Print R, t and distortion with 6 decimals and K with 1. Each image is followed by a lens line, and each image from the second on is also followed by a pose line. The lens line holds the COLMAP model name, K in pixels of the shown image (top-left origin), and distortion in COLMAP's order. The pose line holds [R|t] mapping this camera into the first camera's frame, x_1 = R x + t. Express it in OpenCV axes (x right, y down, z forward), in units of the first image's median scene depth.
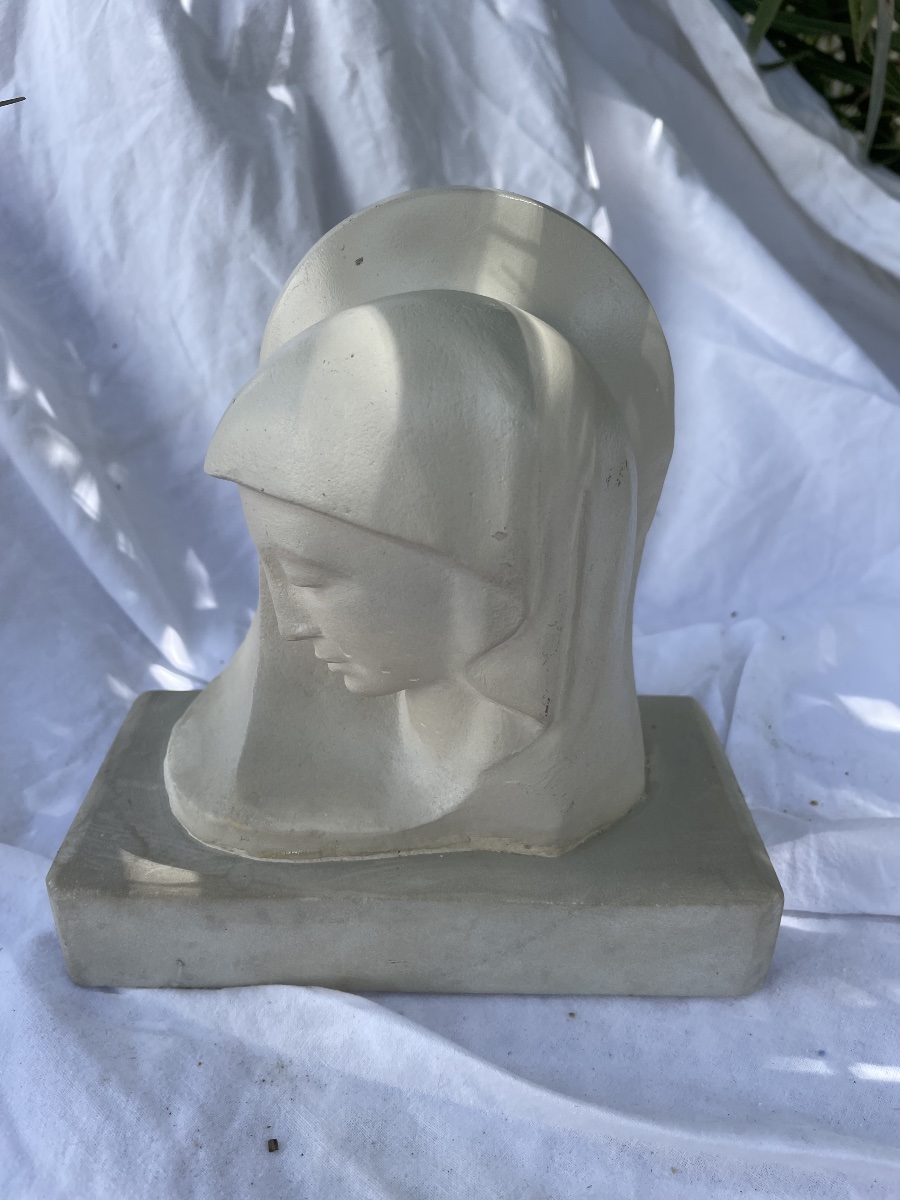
lens RADIAL K [[950.2, 0, 457.9], [0, 950.2, 596.8], [0, 0, 1]] dist [0.030341, -0.071550]
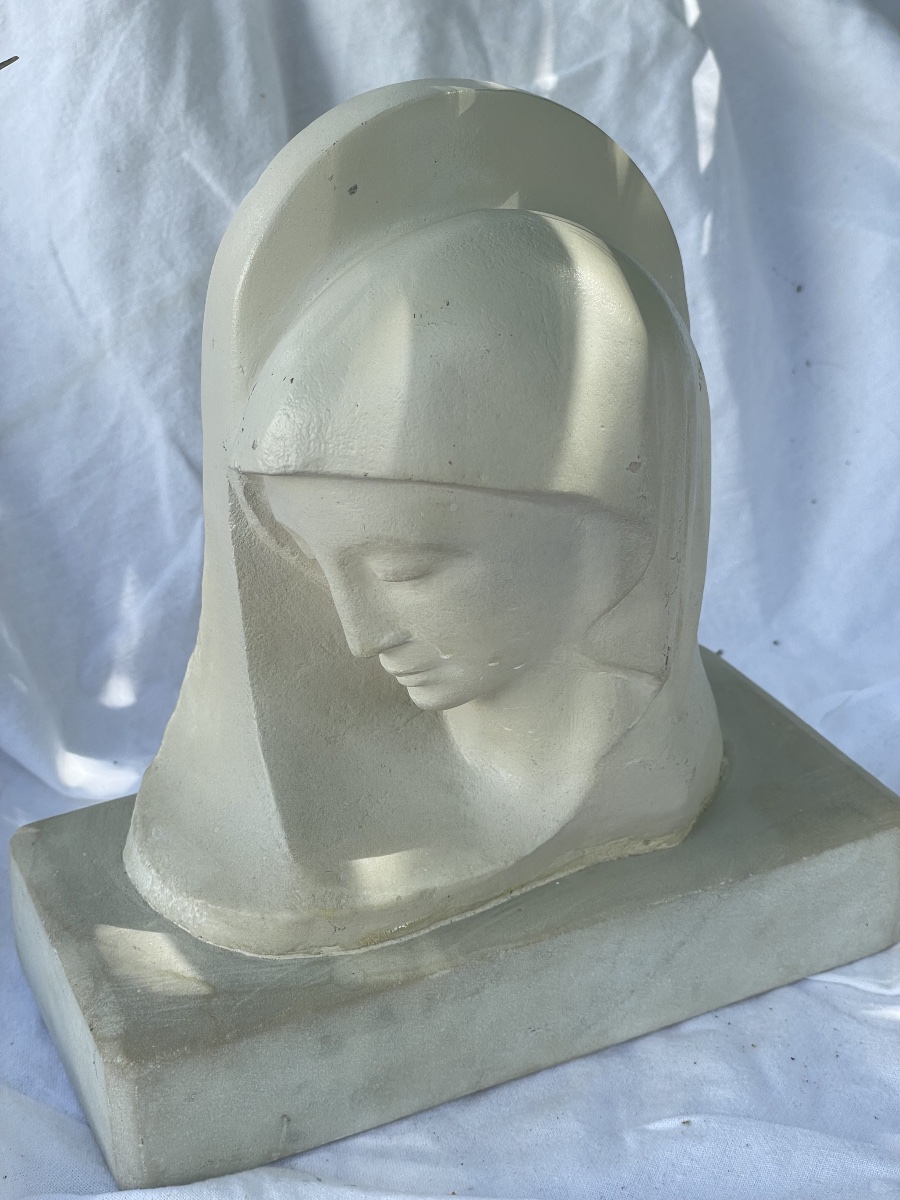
lens RADIAL K [[1840.3, 0, 458.1], [0, 1840.3, 605.1], [0, 0, 1]] dist [0.000182, 0.000000]
pose [[0.901765, -0.233475, 0.363742, -0.608584], [0.241838, 0.970042, 0.023092, -0.013737], [-0.358237, 0.067143, 0.931213, -0.444411]]
